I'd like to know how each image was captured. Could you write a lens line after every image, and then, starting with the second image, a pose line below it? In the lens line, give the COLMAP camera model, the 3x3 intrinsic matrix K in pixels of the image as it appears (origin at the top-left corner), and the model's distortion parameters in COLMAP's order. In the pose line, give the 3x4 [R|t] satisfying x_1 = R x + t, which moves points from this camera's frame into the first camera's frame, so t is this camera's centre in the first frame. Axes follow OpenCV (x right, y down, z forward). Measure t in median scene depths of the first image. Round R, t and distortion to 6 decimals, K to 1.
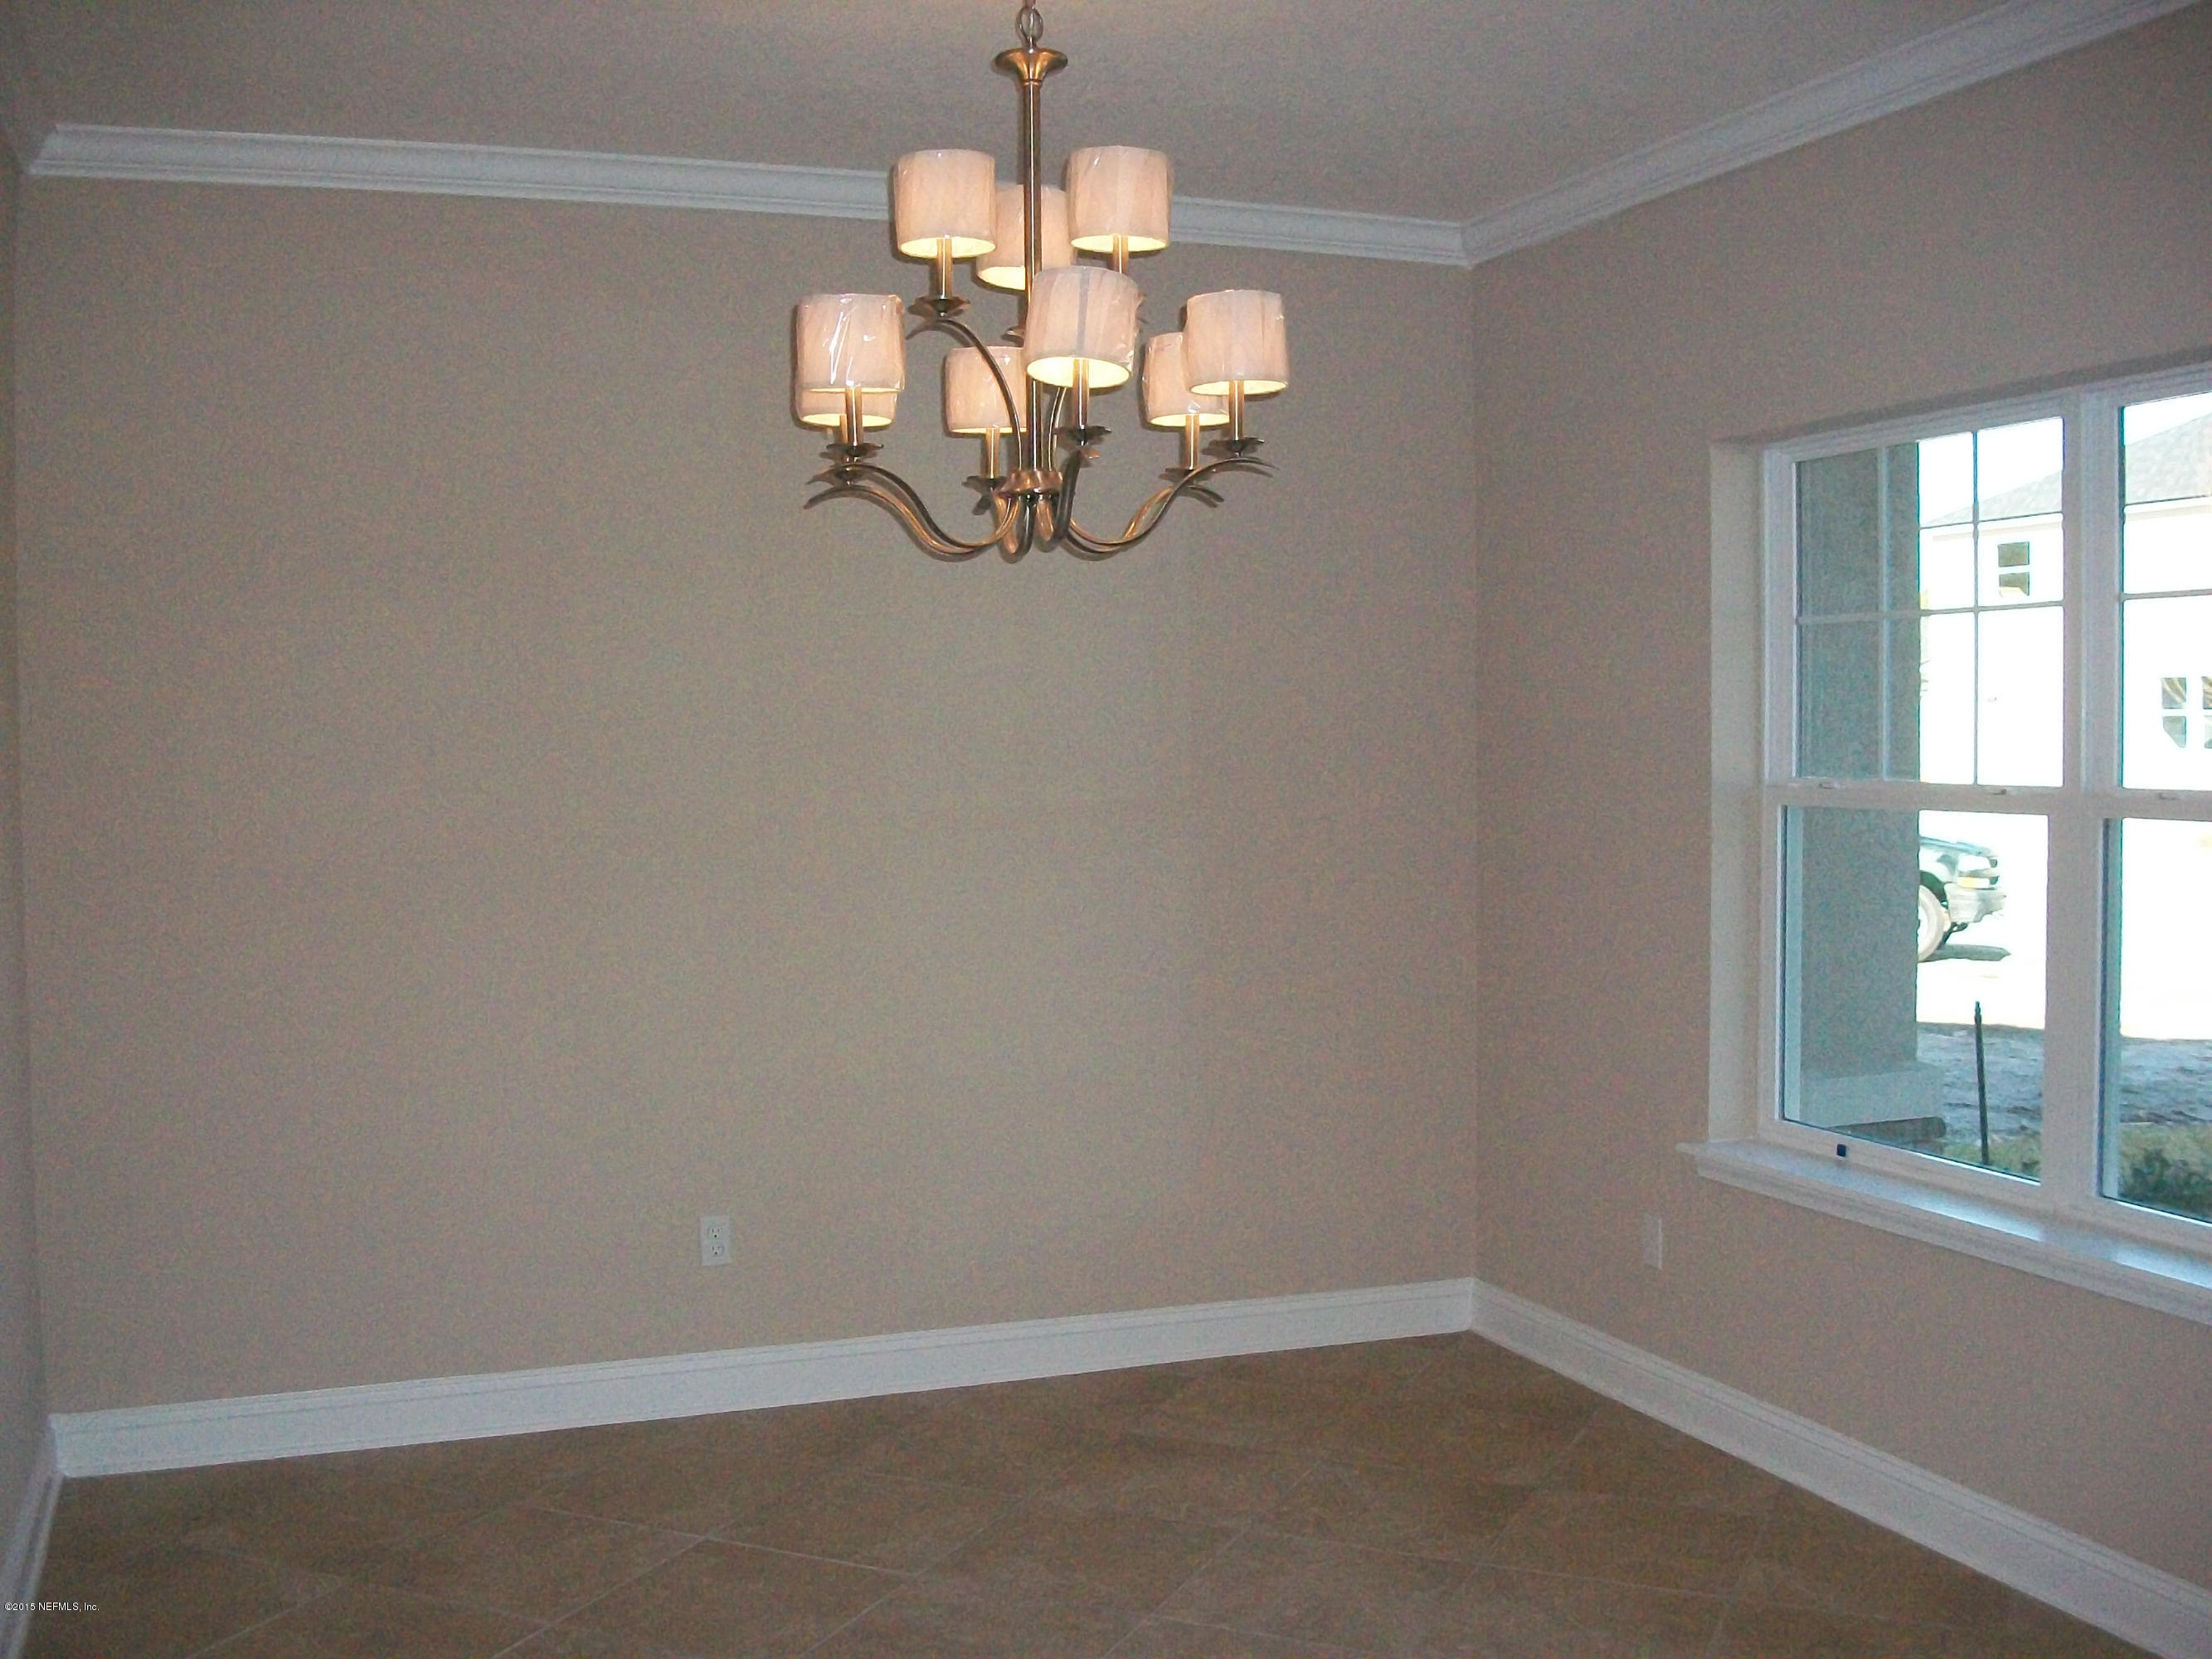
lens RADIAL K [[2284.2, 0, 1106.0], [0, 2284.2, 829.5], [0, 0, 1]] dist [-0.110941, -0.018318]
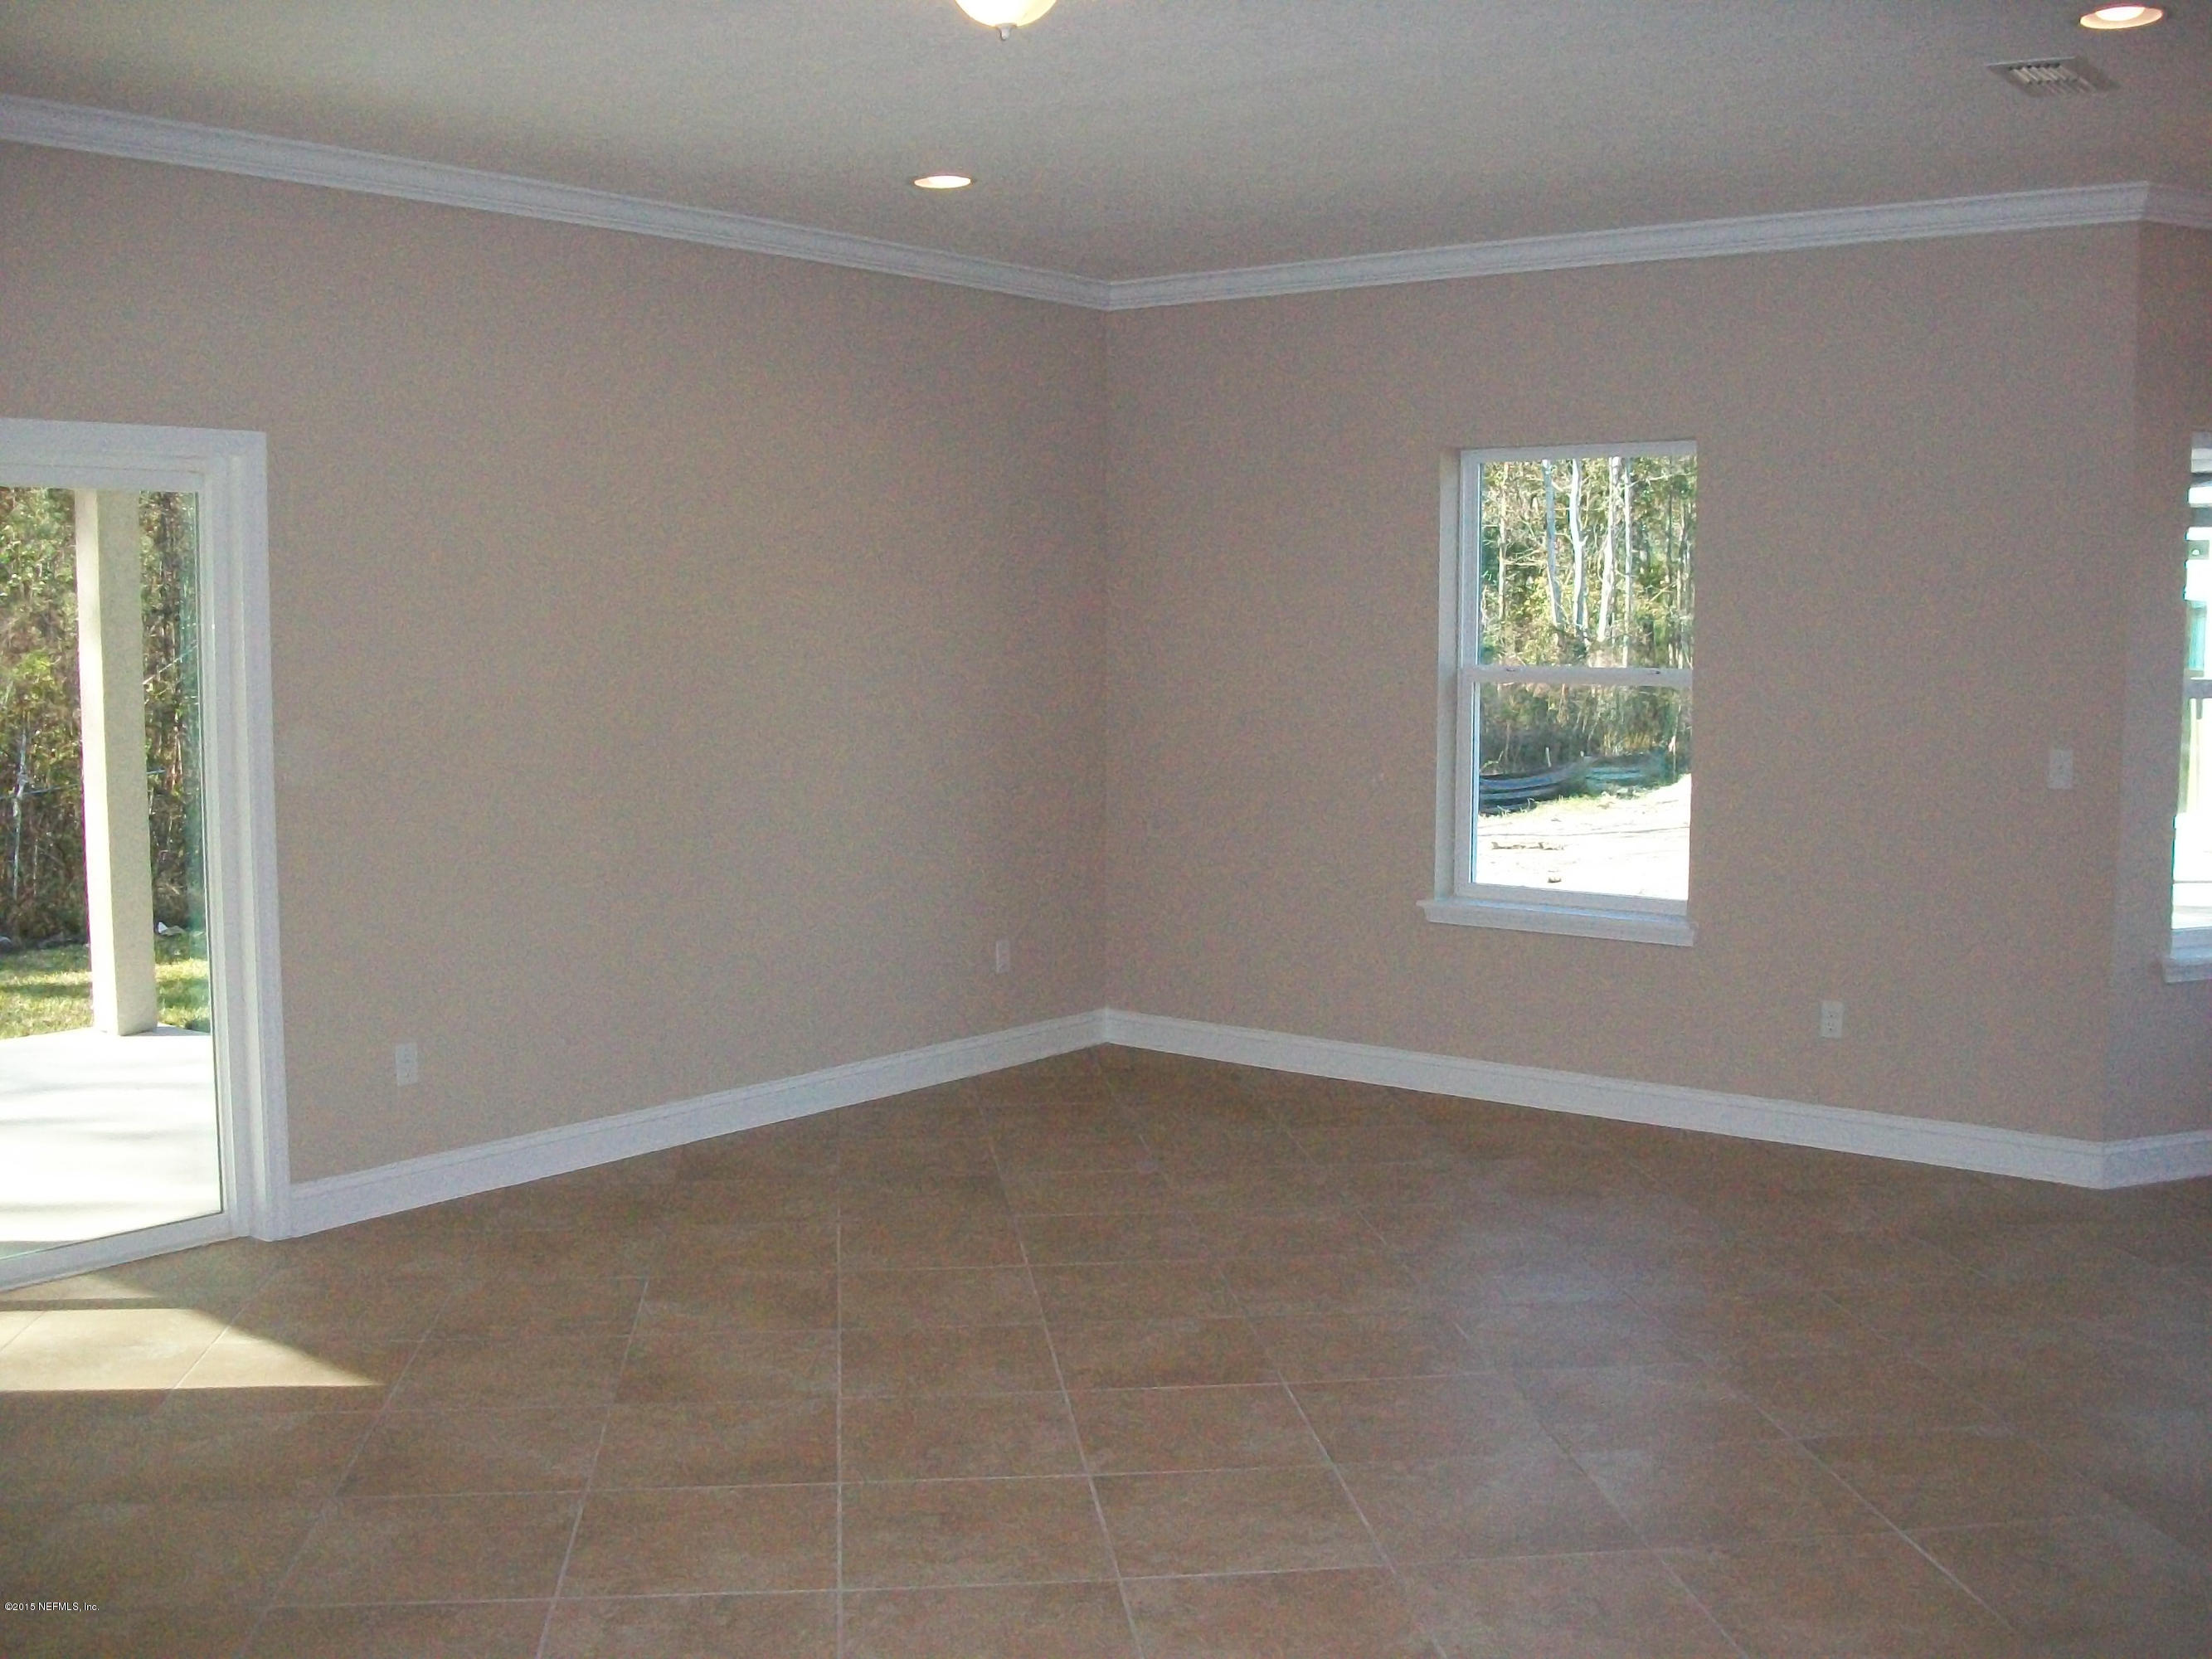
lens RADIAL K [[2284.2, 0, 1106.0], [0, 2284.2, 829.5], [0, 0, 1]] dist [-0.110941, -0.018318]
pose [[0.859821, -0.045541, 0.508561, -0.567914], [0.021178, 0.998338, 0.053594, 0.003611], [-0.510157, -0.035311, 0.859356, -0.255003]]
